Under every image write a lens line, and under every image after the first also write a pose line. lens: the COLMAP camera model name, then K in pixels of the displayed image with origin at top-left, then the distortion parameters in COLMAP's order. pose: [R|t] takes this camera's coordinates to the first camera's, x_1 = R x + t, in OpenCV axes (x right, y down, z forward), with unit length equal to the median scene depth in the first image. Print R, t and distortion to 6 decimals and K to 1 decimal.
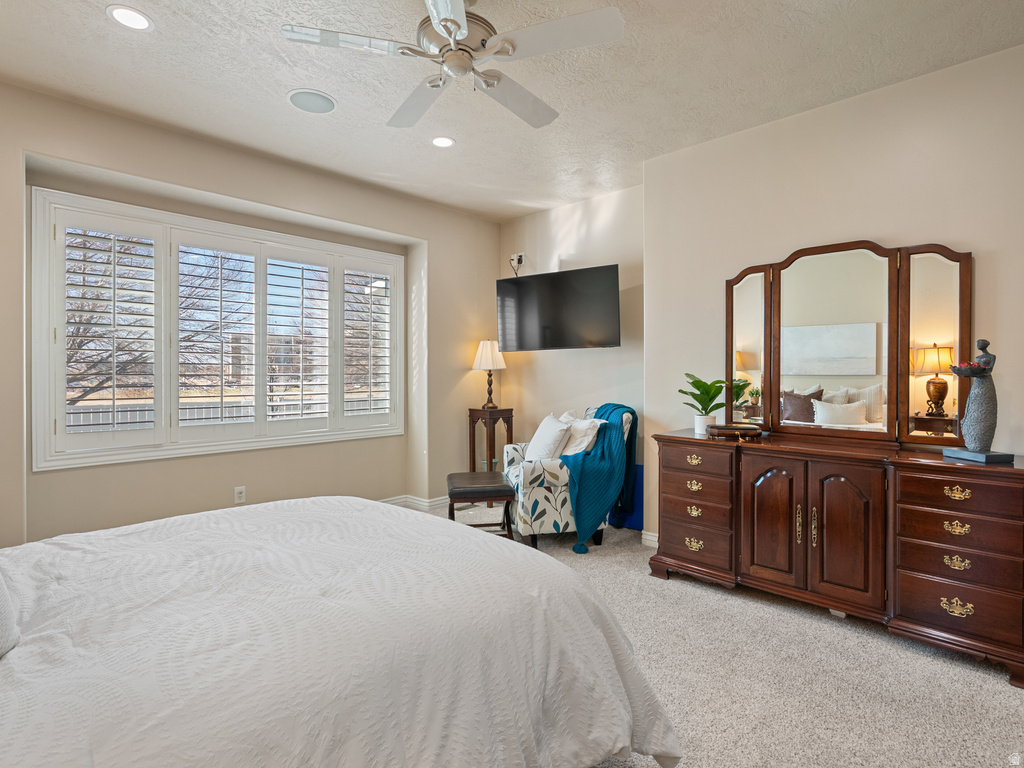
lens RADIAL K [[522.2, 0, 508.9], [0, 522.2, 383.6], [0, 0, 1]] dist [-0.004235, 0.000390]
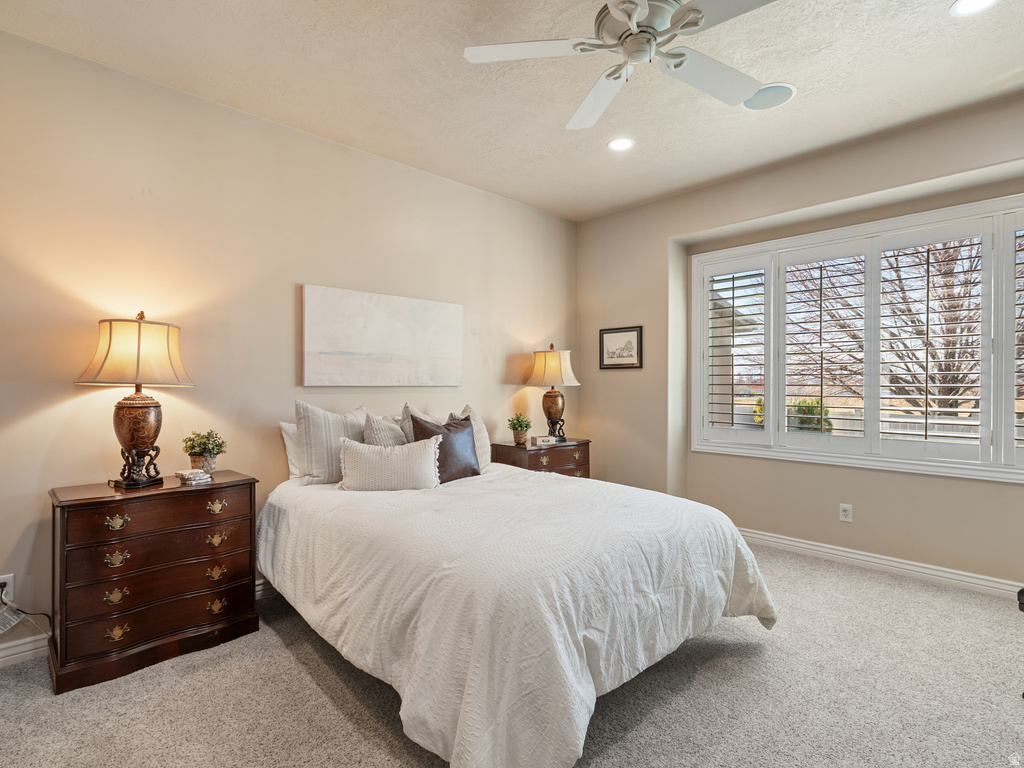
lens RADIAL K [[522.2, 0, 508.9], [0, 522.2, 383.6], [0, 0, 1]] dist [-0.004235, 0.000390]
pose [[-0.046014, -0.004410, -0.998931, 0.684090], [-0.023090, 0.999728, -0.003350, -0.003137], [0.998674, 0.022911, -0.046103, 0.668019]]
